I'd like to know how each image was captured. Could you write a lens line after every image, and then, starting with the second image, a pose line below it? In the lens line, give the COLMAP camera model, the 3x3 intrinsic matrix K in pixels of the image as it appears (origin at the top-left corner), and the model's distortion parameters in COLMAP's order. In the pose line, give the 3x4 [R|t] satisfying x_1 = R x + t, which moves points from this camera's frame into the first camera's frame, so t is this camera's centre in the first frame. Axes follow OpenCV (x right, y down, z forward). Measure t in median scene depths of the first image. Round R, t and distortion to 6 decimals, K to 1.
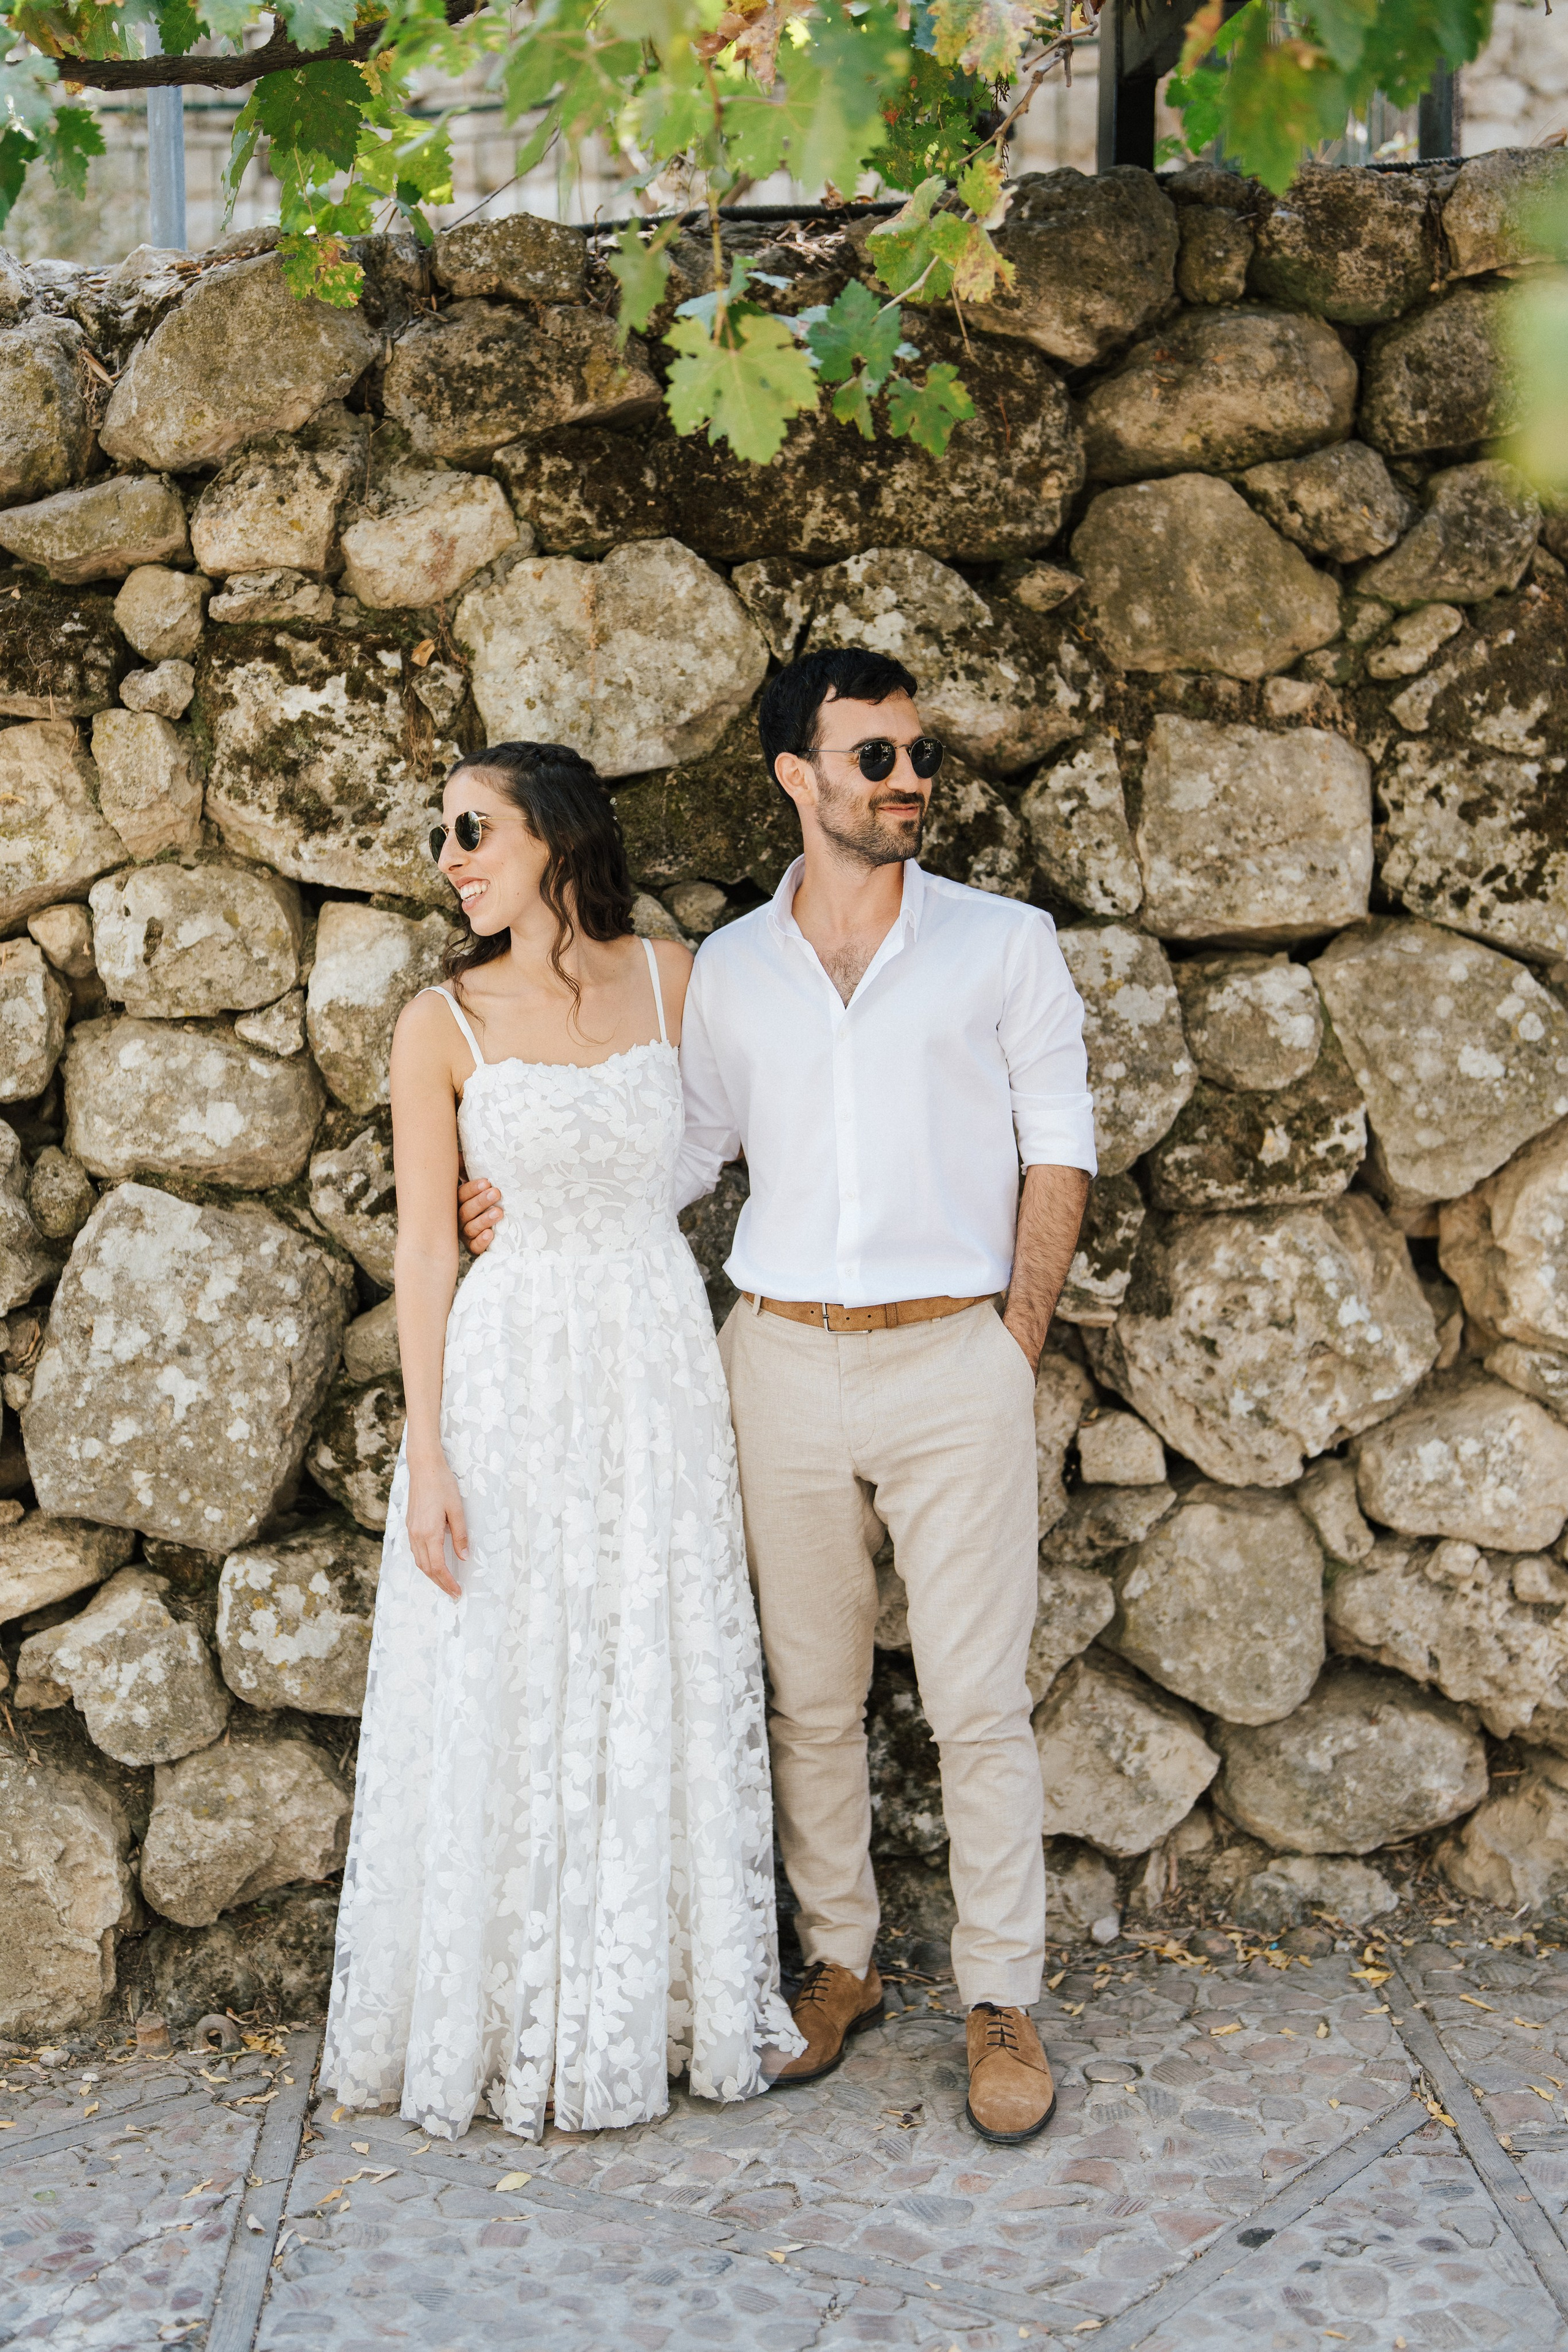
lens RADIAL K [[3197.3, 0, 774.5], [0, 3197.3, 1165.7], [0, 0, 1]] dist [-0.004430, 0.058793]
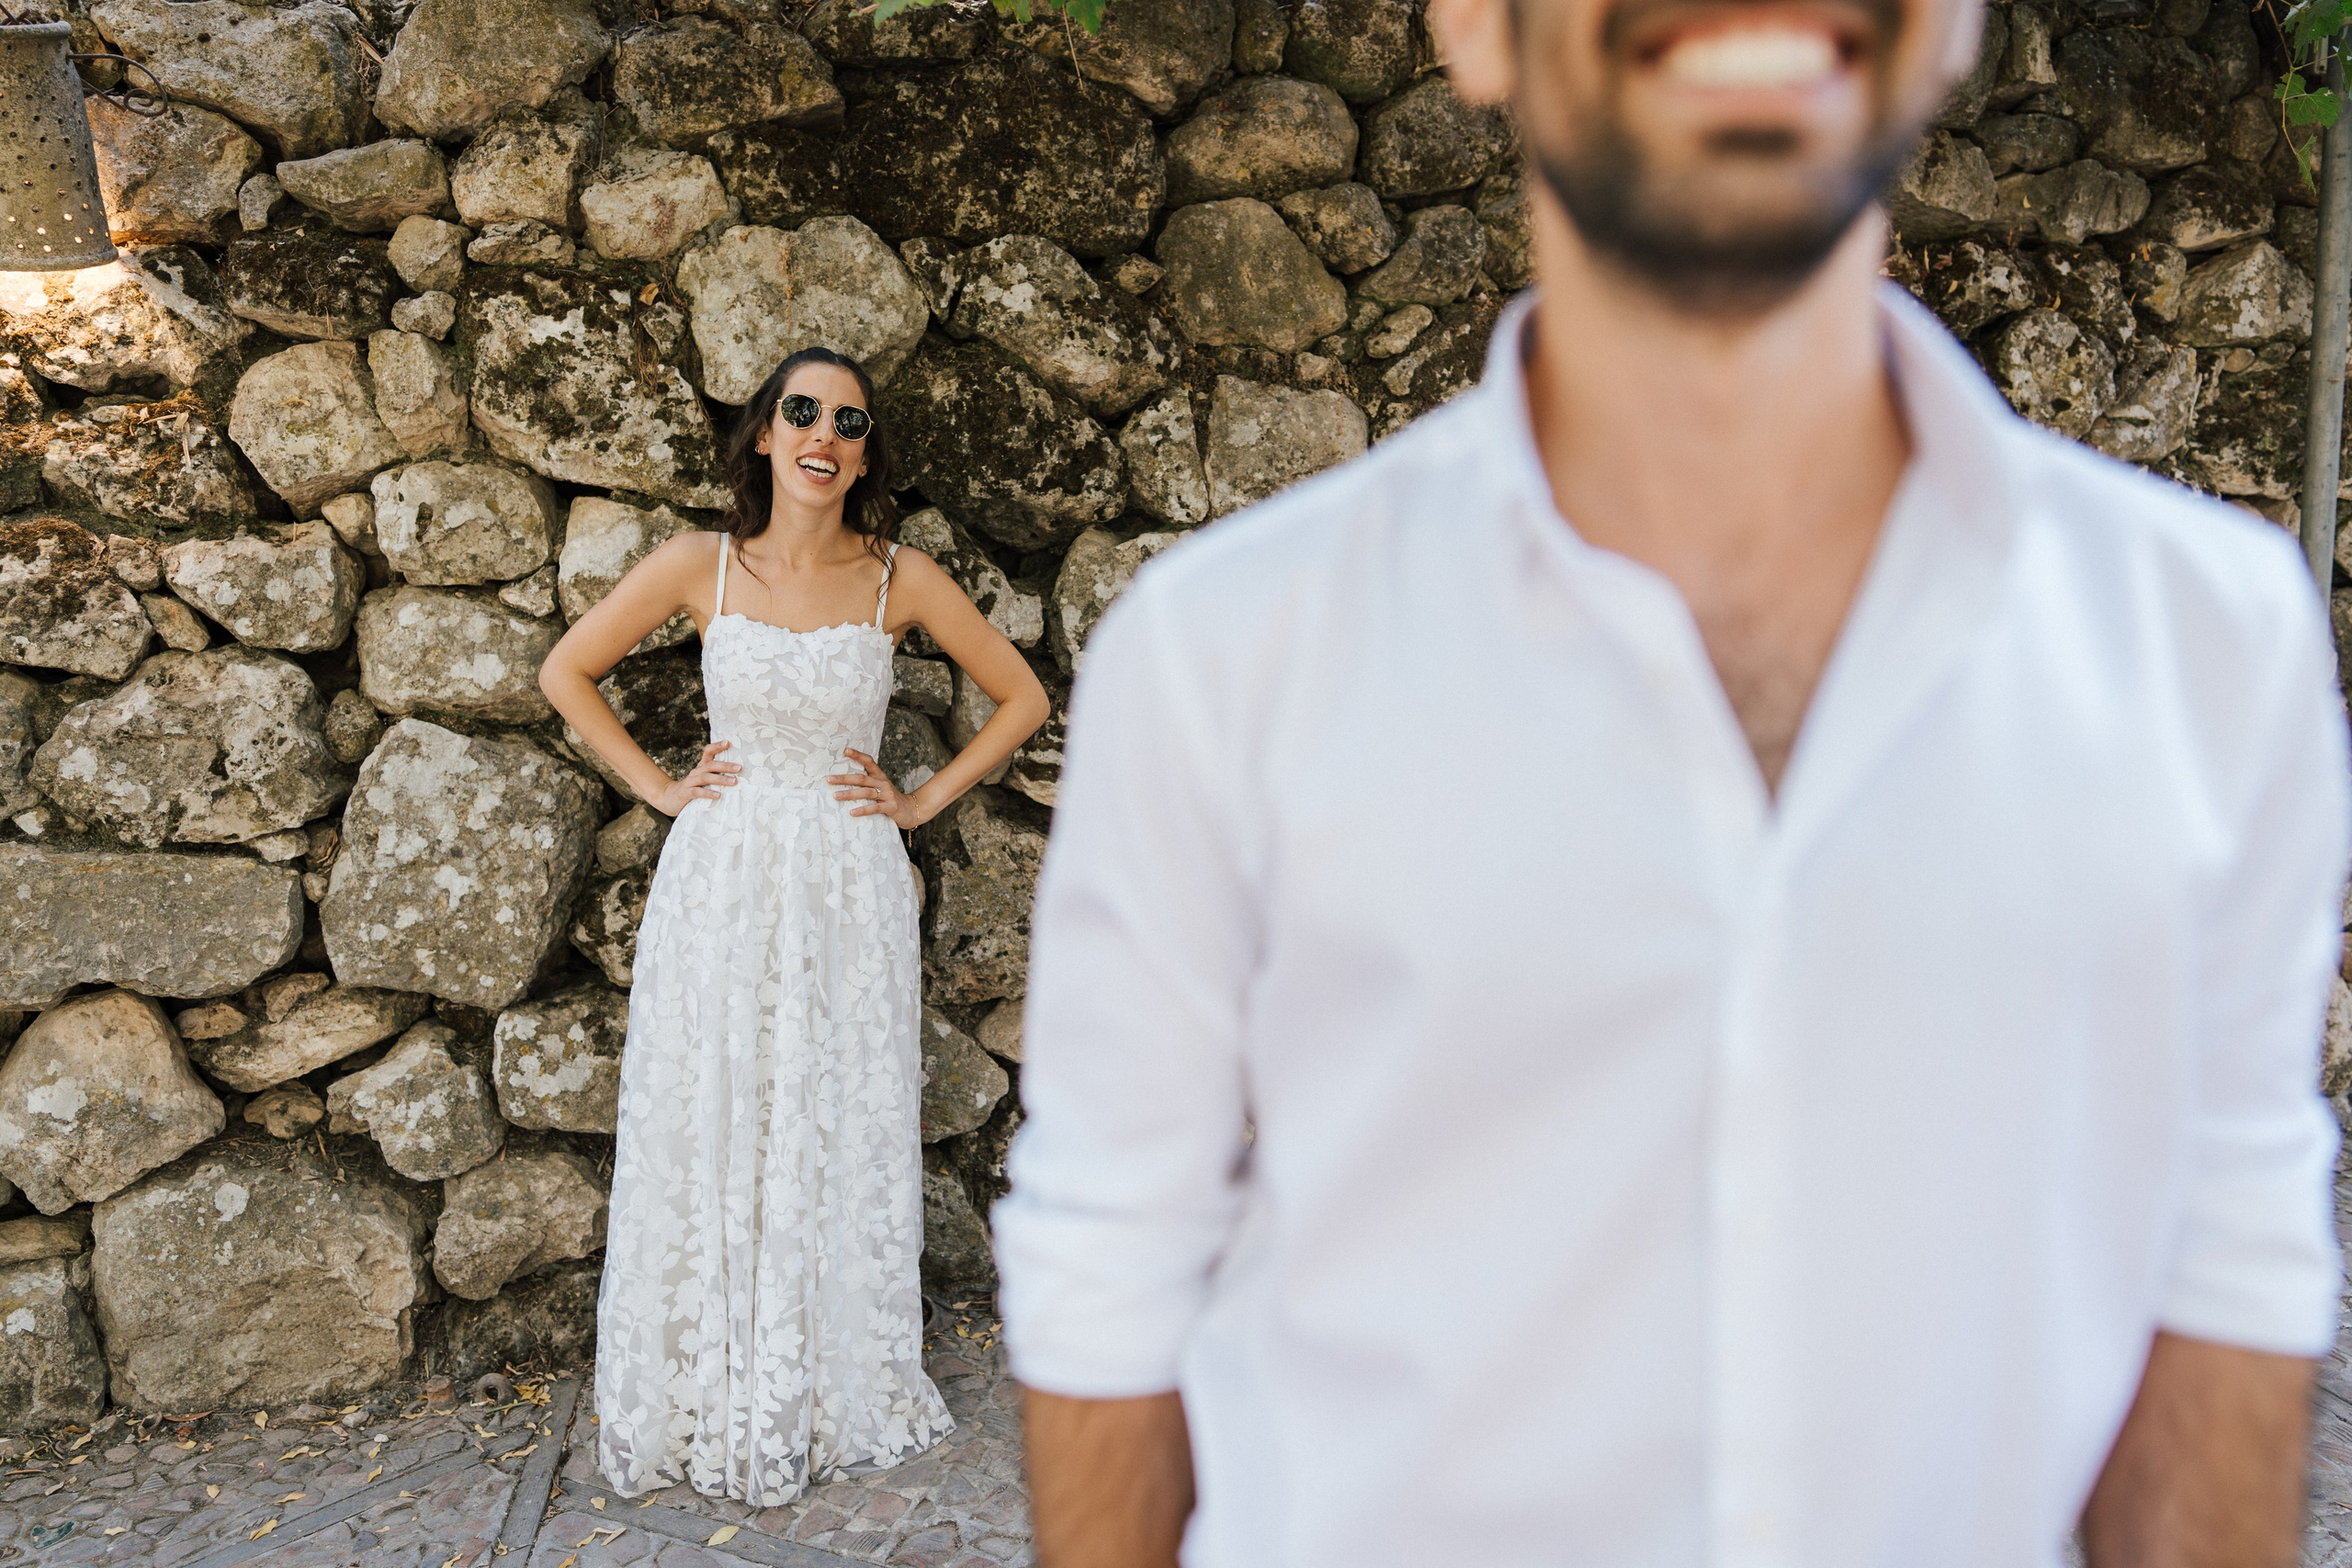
lens RADIAL K [[1559.5, 0, 1179.3], [0, 1559.5, 778.2], [0, 0, 1]] dist [-0.000879, 0.001892]
pose [[0.987585, -0.004376, 0.157022, -0.001722], [-0.001489, 0.999306, 0.037216, 0.005497], [-0.157076, -0.036988, 0.986894, 0.351629]]
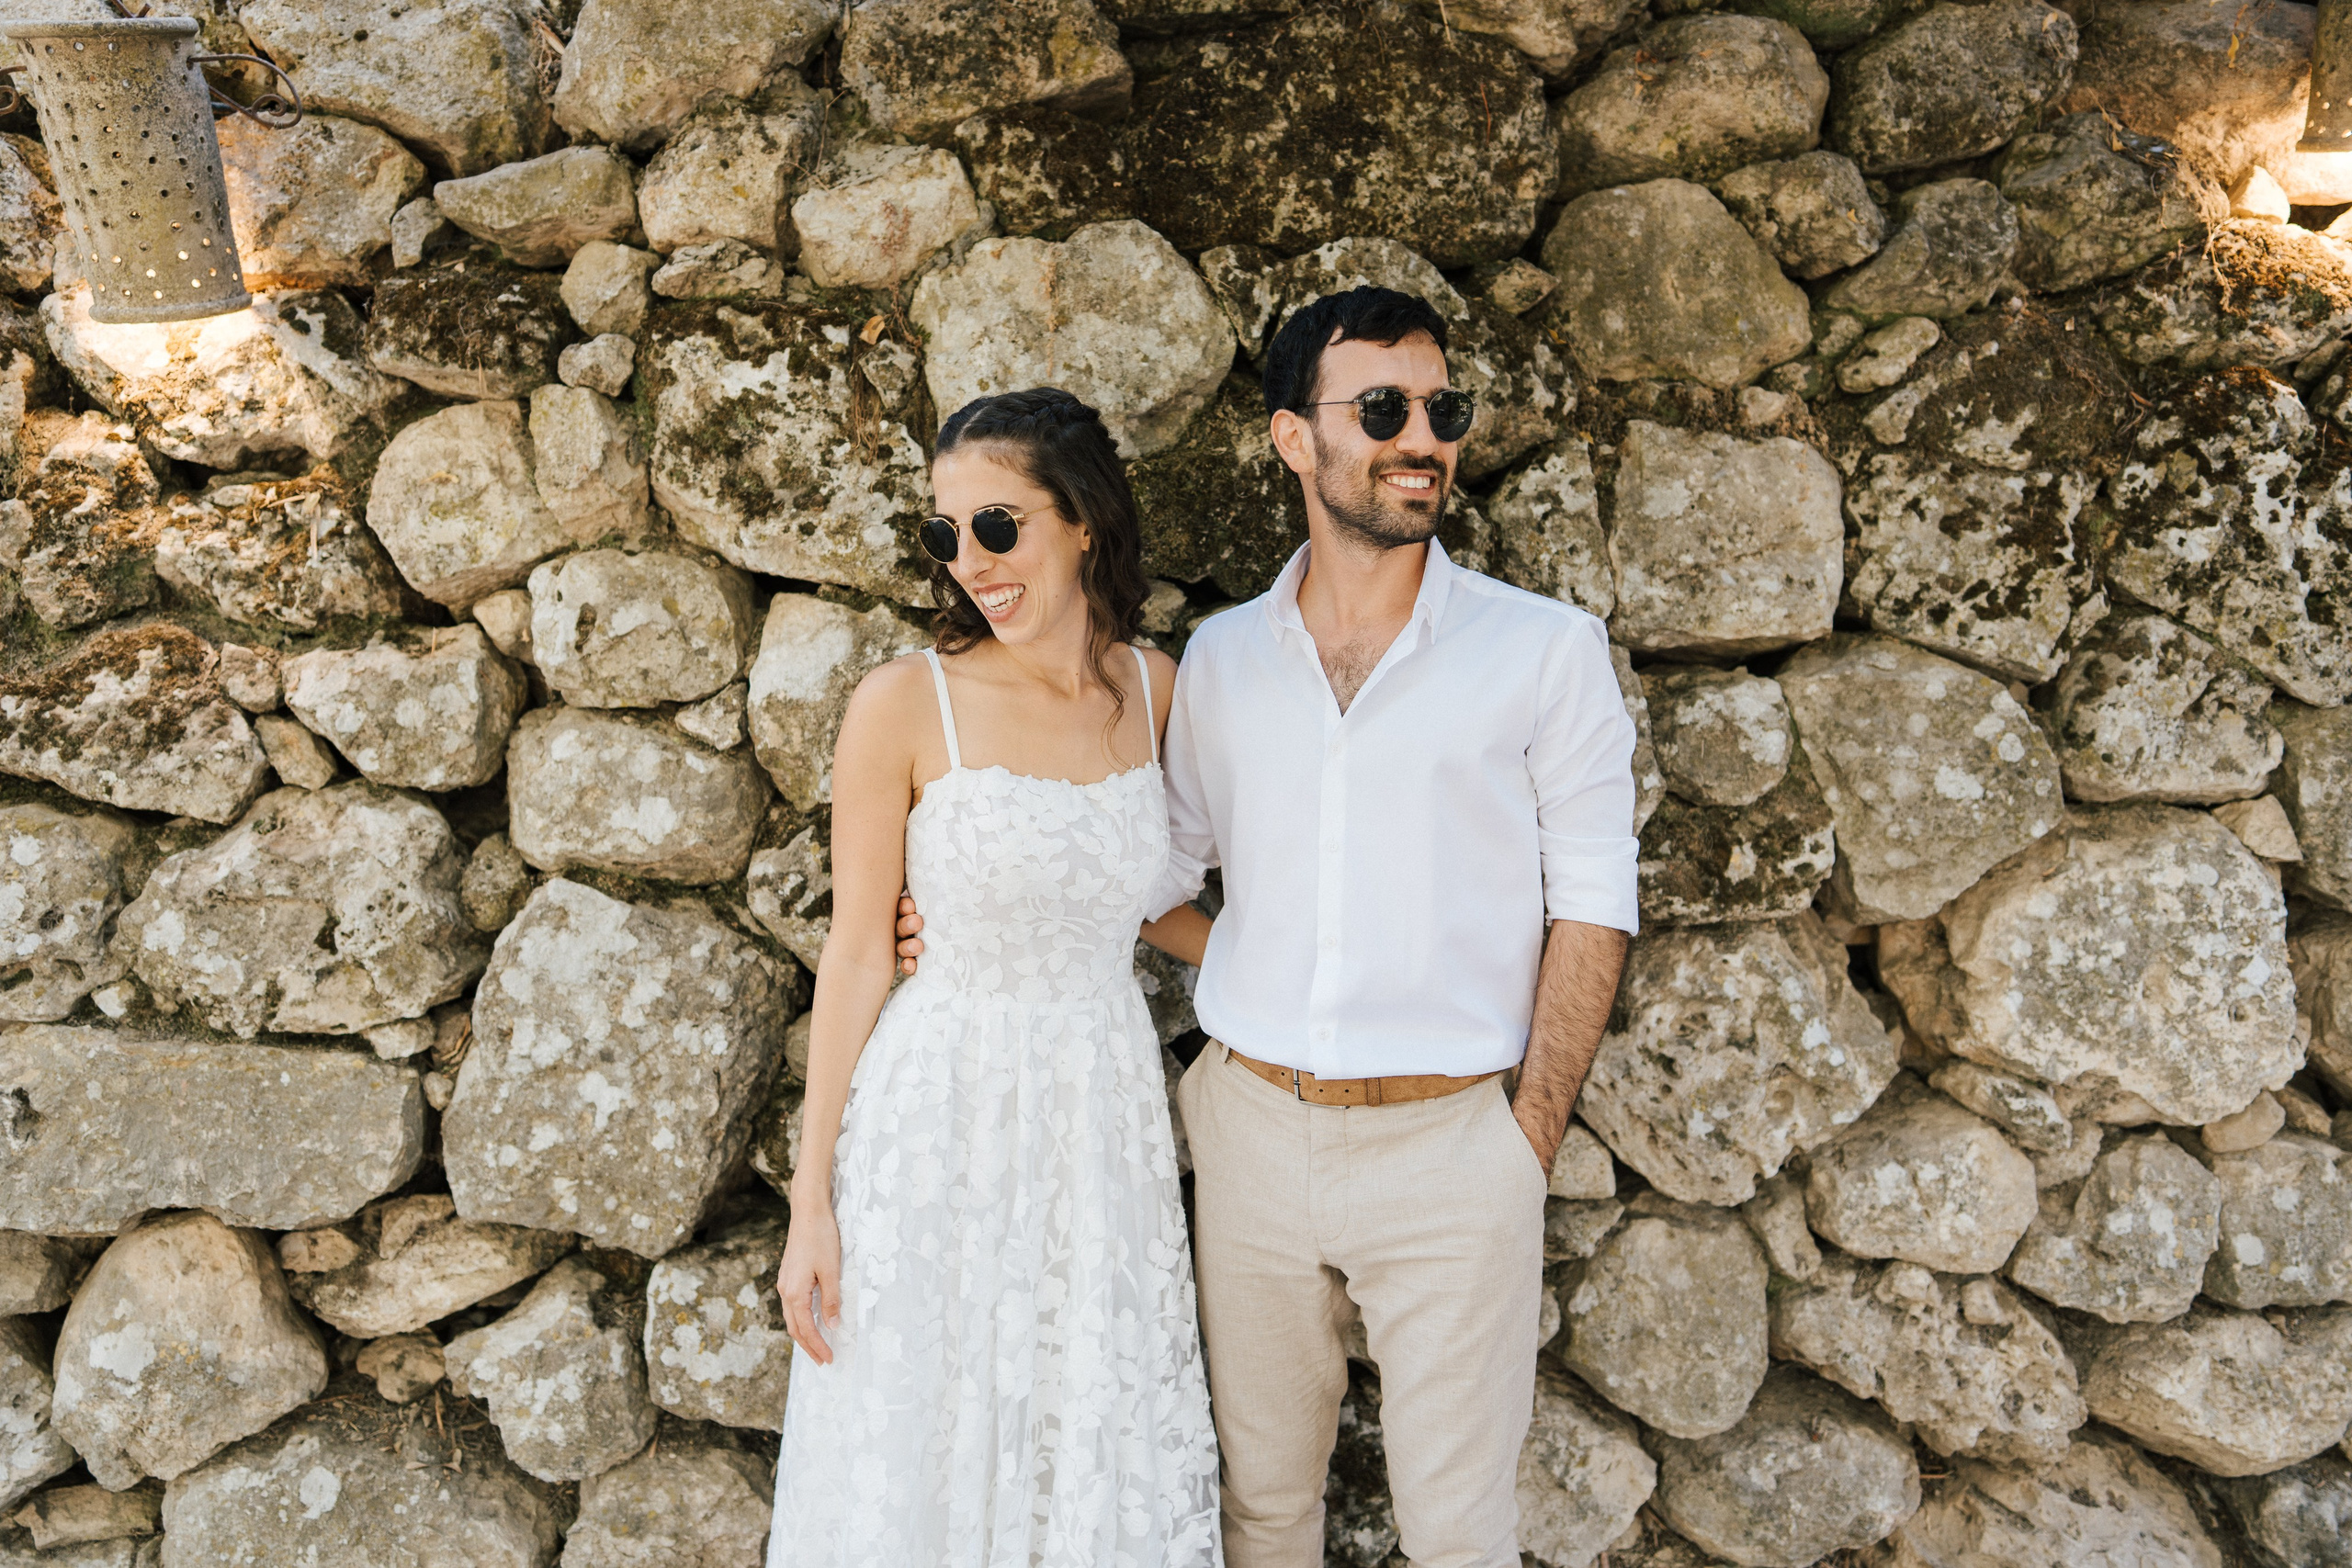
lens RADIAL K [[1588.4, 0, 1149.7], [0, 1588.4, 747.4], [0, 0, 1]] dist [-0.002747, 0.001148]
pose [[0.999010, 0.023174, -0.037973, -0.006760], [-0.023864, 0.999556, -0.017825, -0.029517], [0.037543, 0.018713, 0.999120, 0.523355]]
